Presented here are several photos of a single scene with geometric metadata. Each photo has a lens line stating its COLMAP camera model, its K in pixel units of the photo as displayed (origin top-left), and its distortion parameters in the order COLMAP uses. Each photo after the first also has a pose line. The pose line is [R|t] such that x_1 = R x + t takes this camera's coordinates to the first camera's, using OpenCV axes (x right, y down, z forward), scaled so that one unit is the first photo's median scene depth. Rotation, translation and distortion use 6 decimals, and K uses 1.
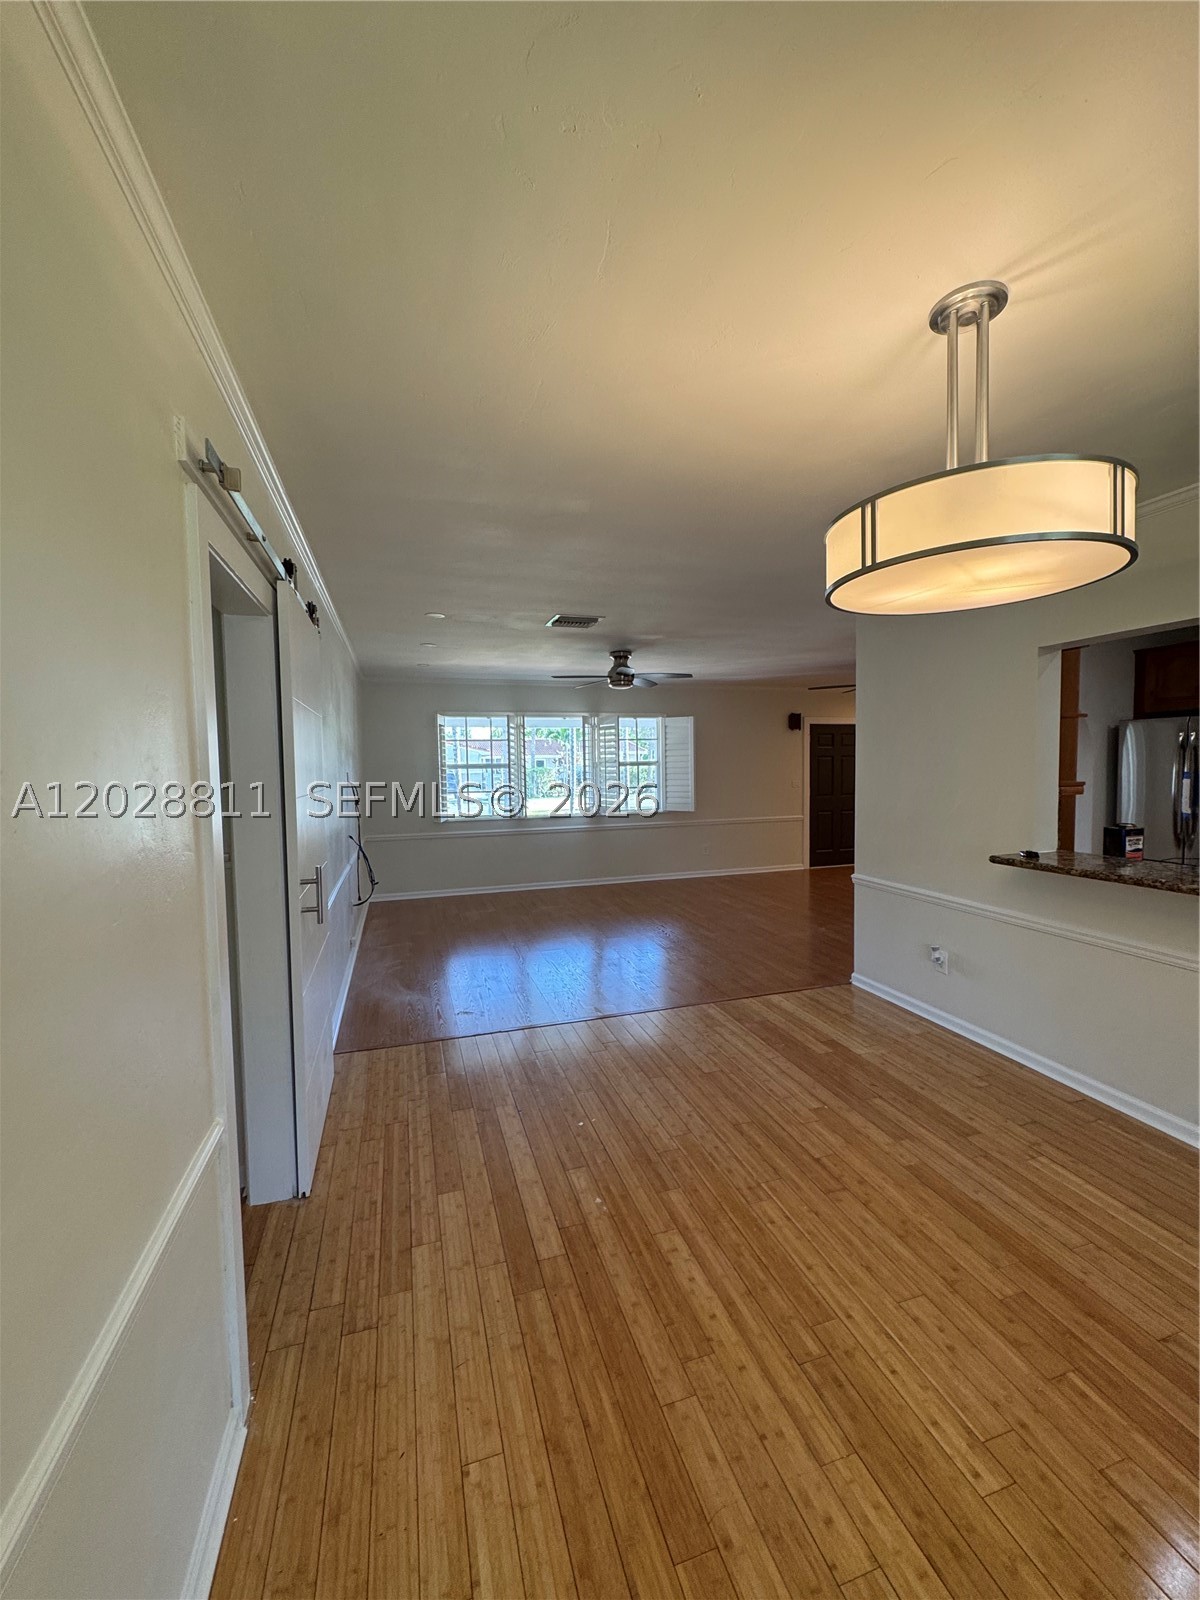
lens RADIAL K [[637.1, 0, 601.6], [0, 637.1, 797.8], [0, 0, 1]] dist [-0.004619, -0.000137]
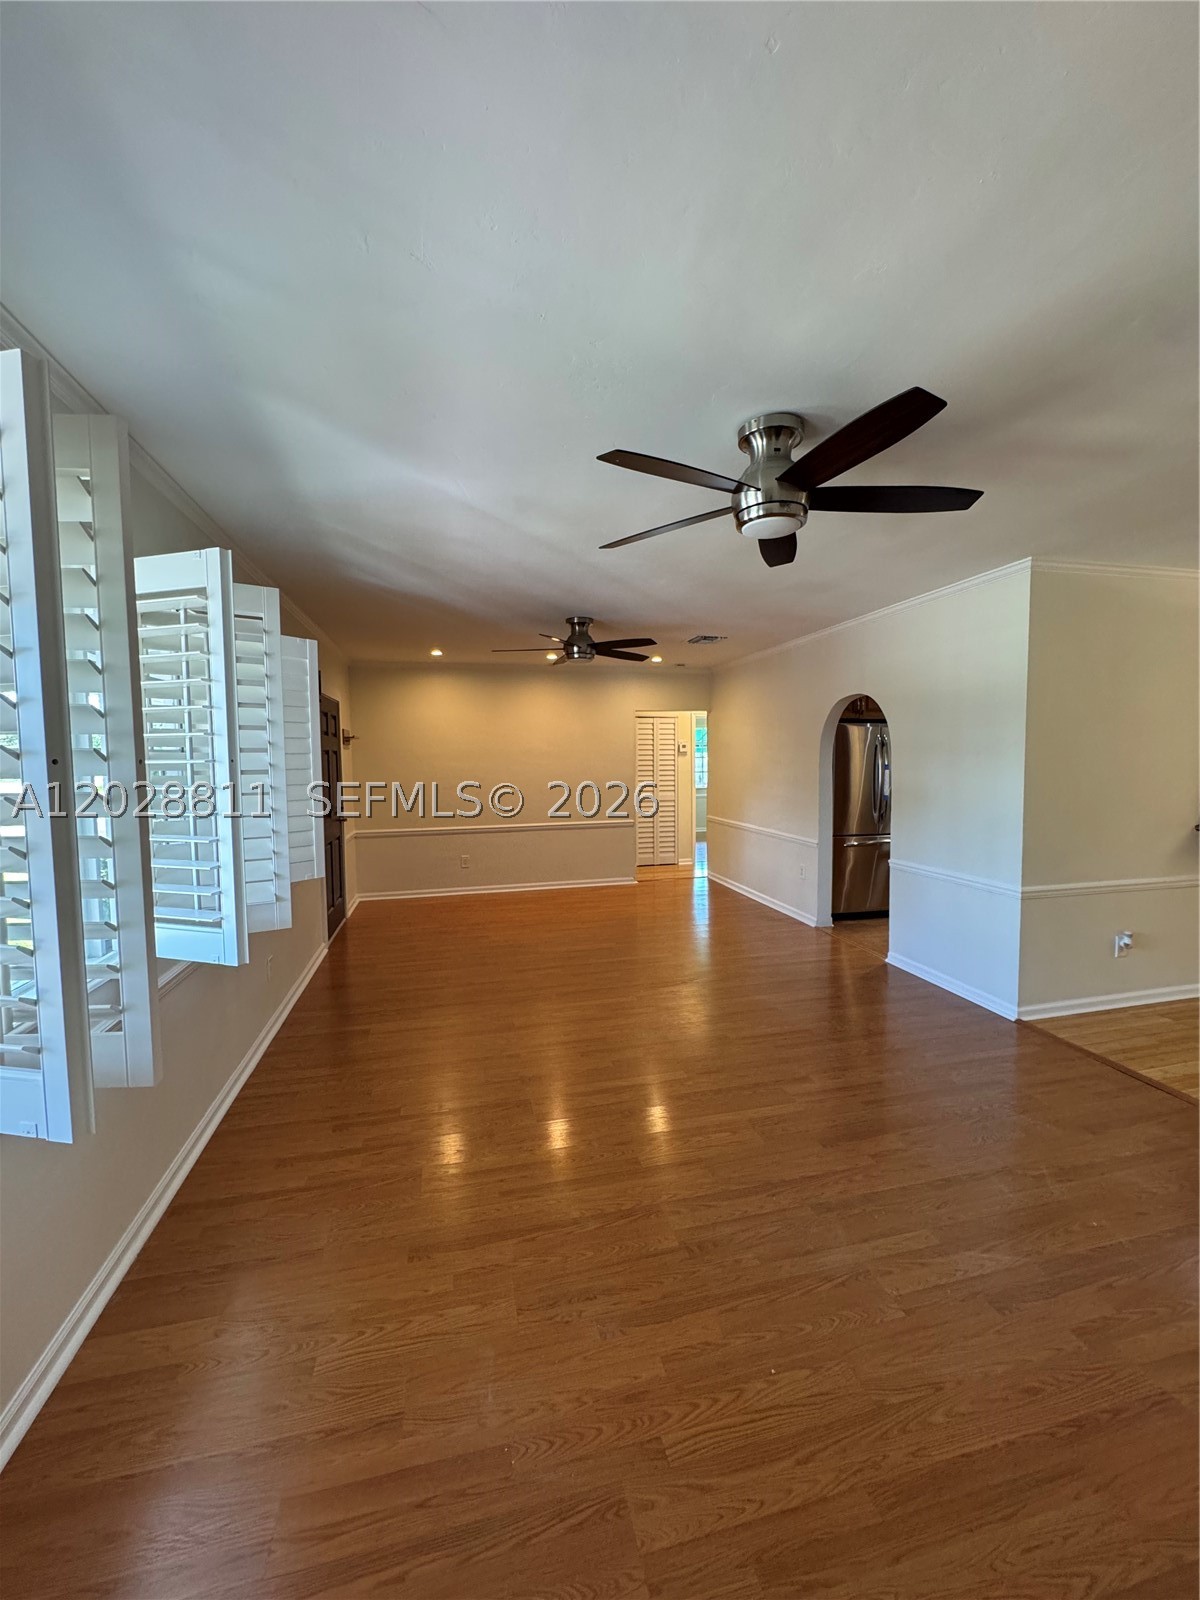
lens RADIAL K [[637.1, 0, 601.6], [0, 637.1, 797.8], [0, 0, 1]] dist [-0.004619, -0.000137]
pose [[0.072508, -0.048877, 0.996170, -0.854992], [0.060651, 0.997166, 0.044511, -0.124600], [-0.995522, 0.057191, 0.075267, 2.776061]]
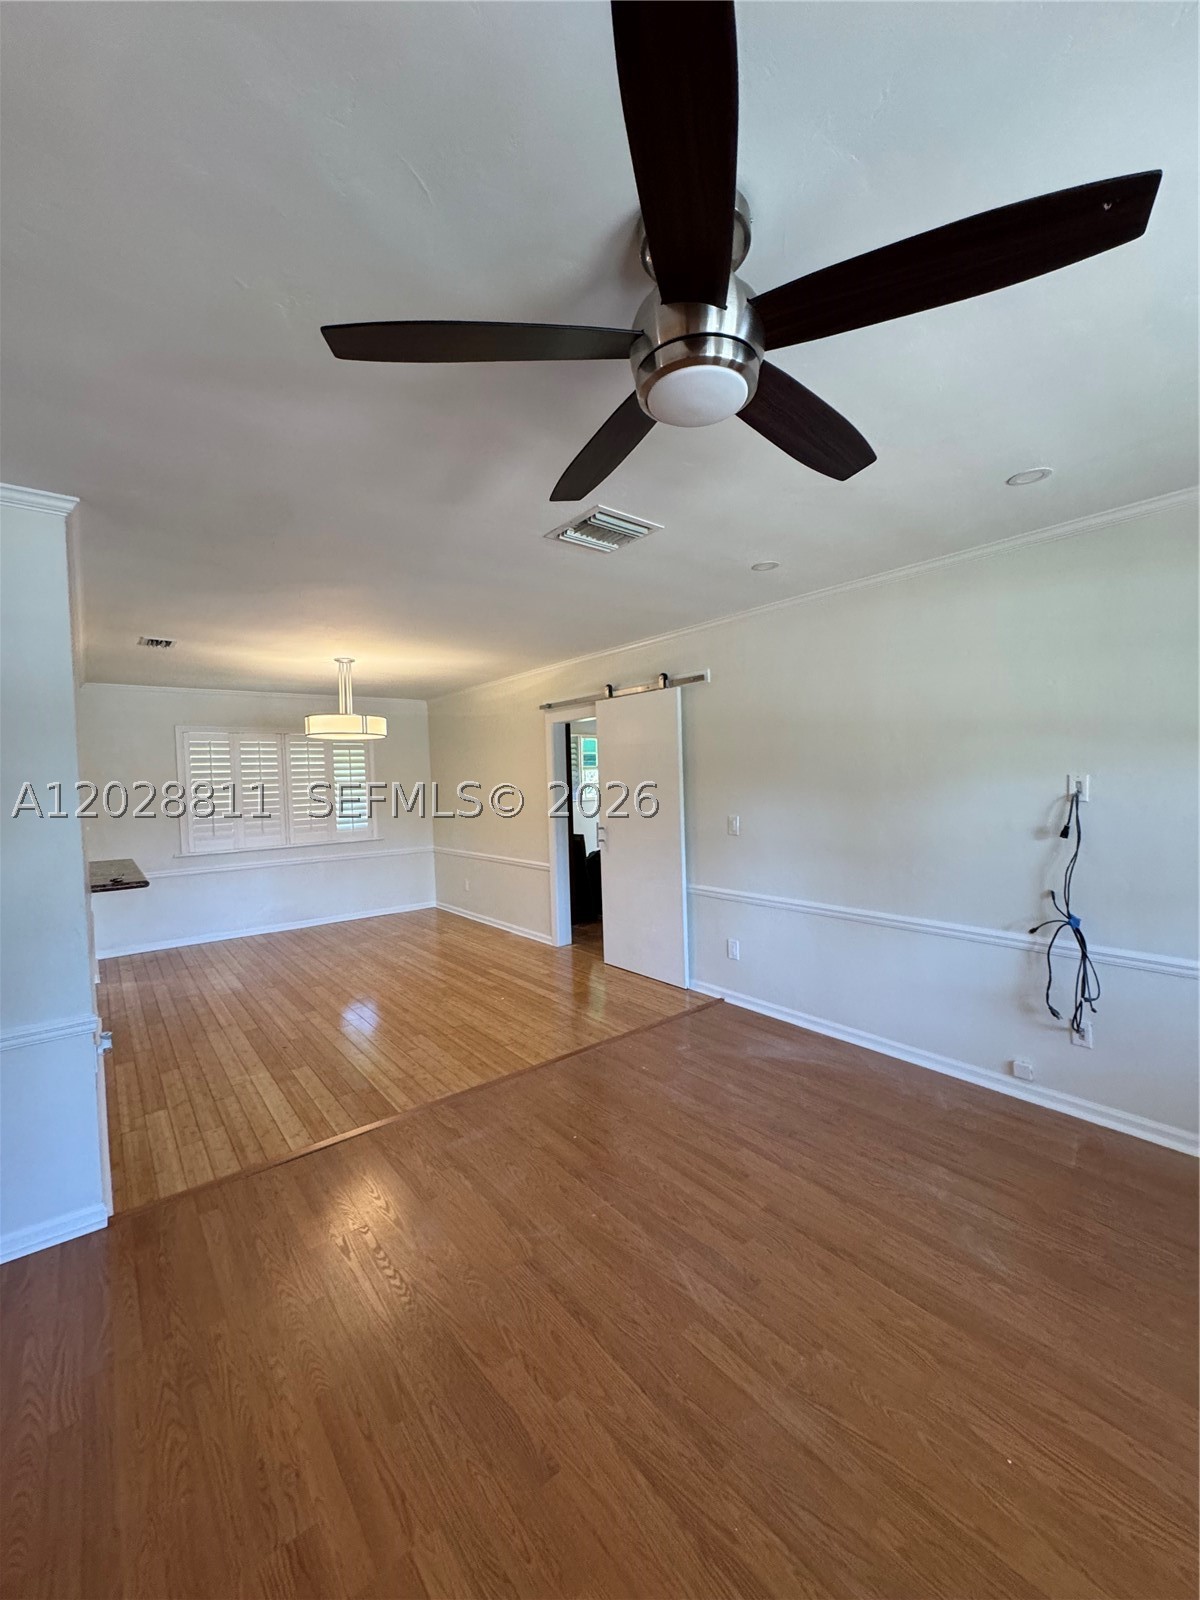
lens RADIAL K [[637.1, 0, 601.6], [0, 637.1, 797.8], [0, 0, 1]] dist [-0.004619, -0.000137]
pose [[-0.930269, 0.052126, -0.363157, 0.357003], [0.022358, 0.996070, 0.085699, -0.173317], [0.366197, 0.071604, -0.927778, 3.057988]]
